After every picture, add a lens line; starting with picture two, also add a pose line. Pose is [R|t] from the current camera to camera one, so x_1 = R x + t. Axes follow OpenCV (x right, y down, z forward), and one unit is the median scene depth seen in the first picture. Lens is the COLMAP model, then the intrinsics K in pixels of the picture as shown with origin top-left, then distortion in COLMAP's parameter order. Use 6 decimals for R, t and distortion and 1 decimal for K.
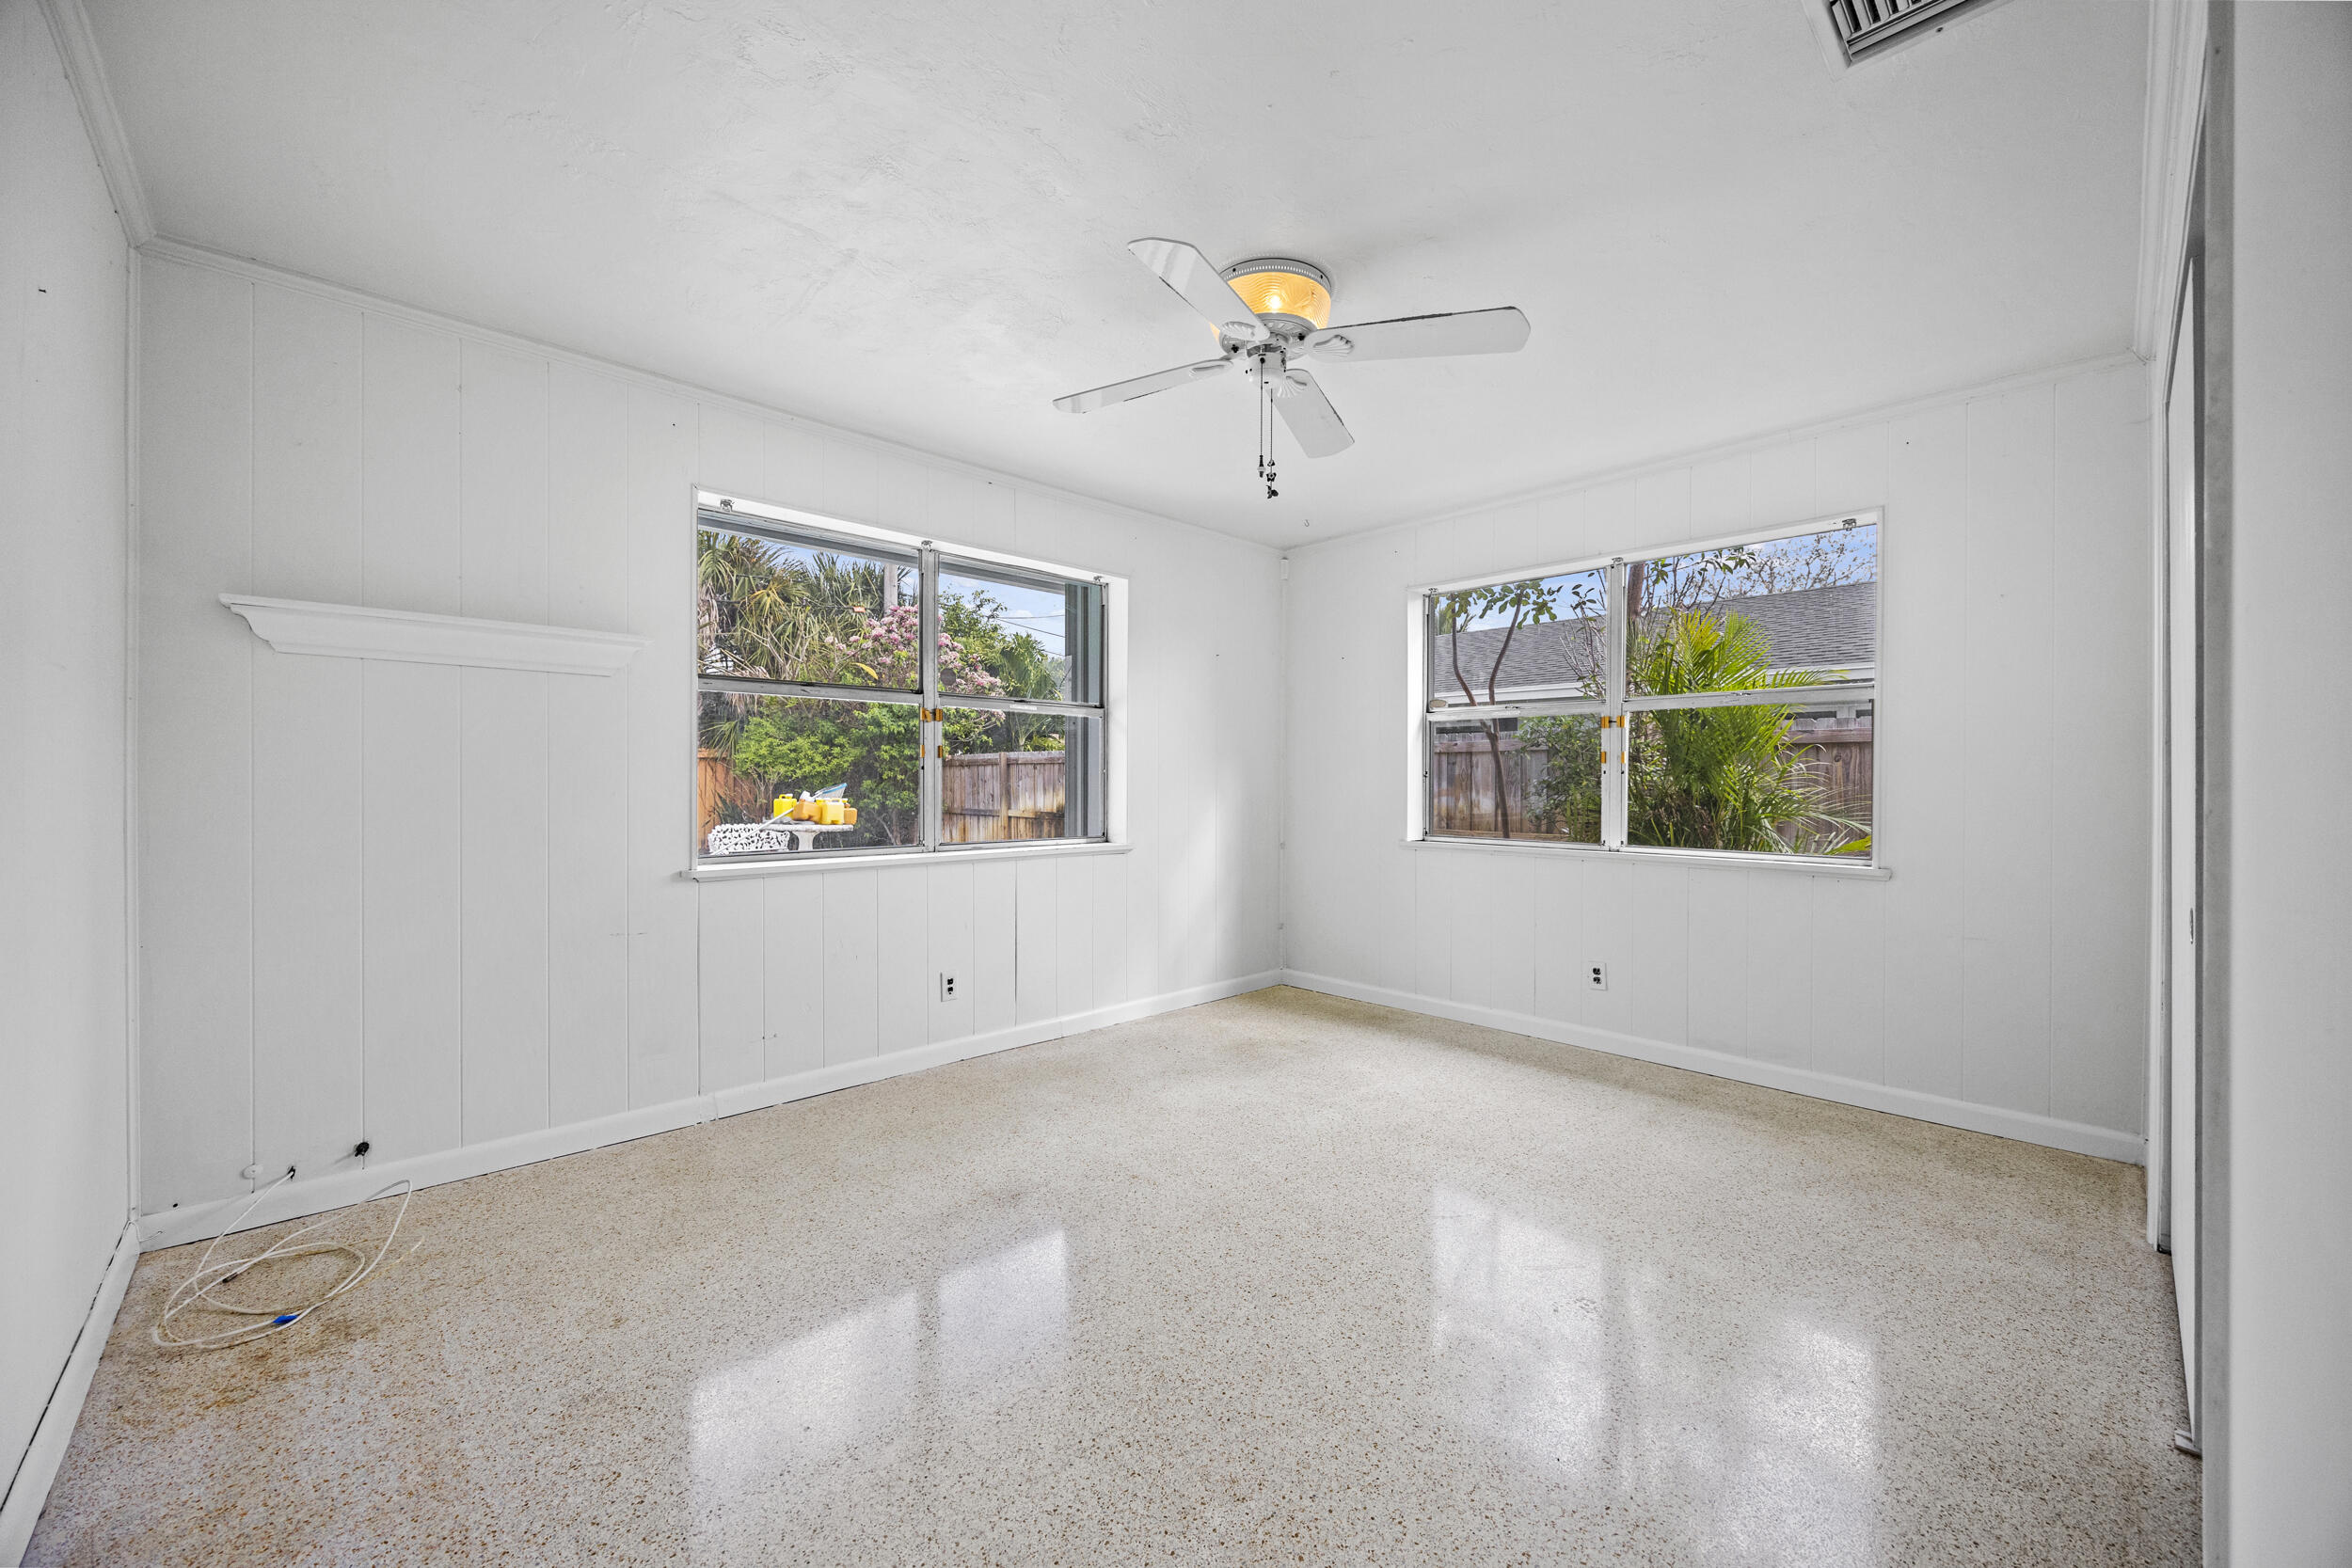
lens RADIAL K [[895.6, 0, 1179.1], [0, 895.6, 784.9], [0, 0, 1]] dist [-0.002159, 0.000001]
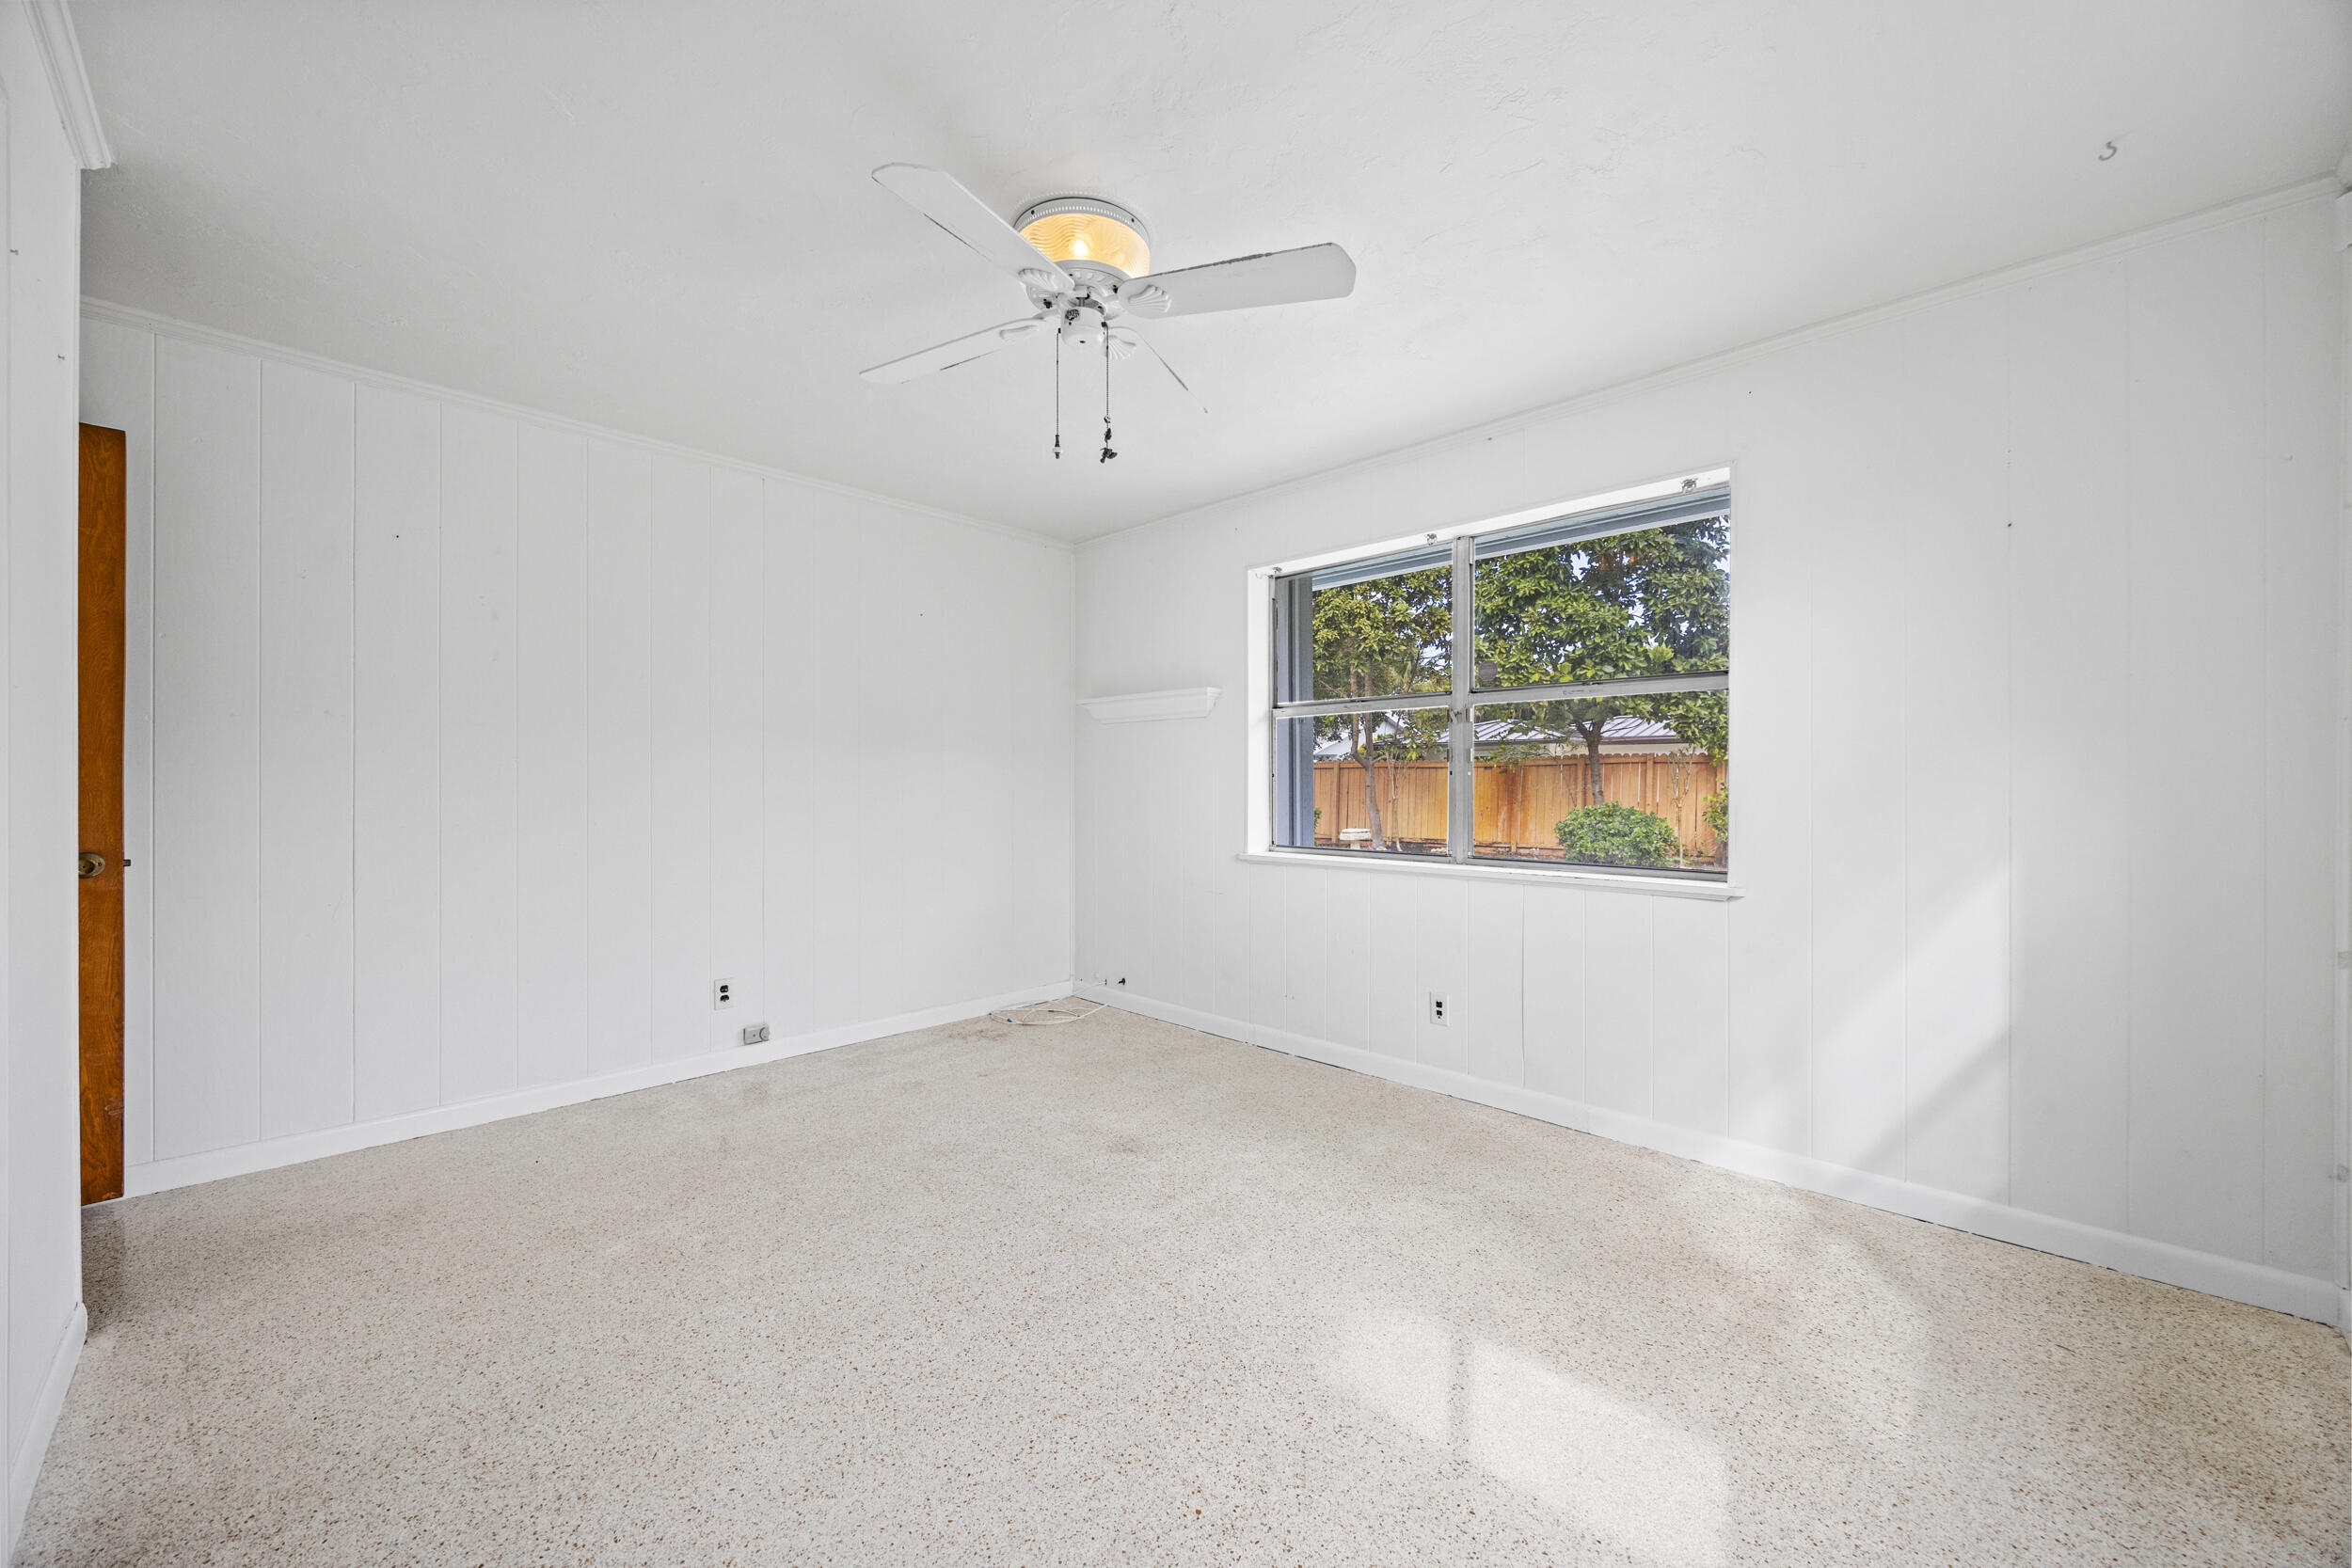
lens RADIAL K [[895.6, 0, 1179.1], [0, 895.6, 784.9], [0, 0, 1]] dist [-0.002159, 0.000001]
pose [[0.029312, -0.006081, -0.999552, 0.918205], [-0.004299, 0.999971, -0.006209, 0.001522], [0.999561, 0.004479, 0.029285, 0.984203]]
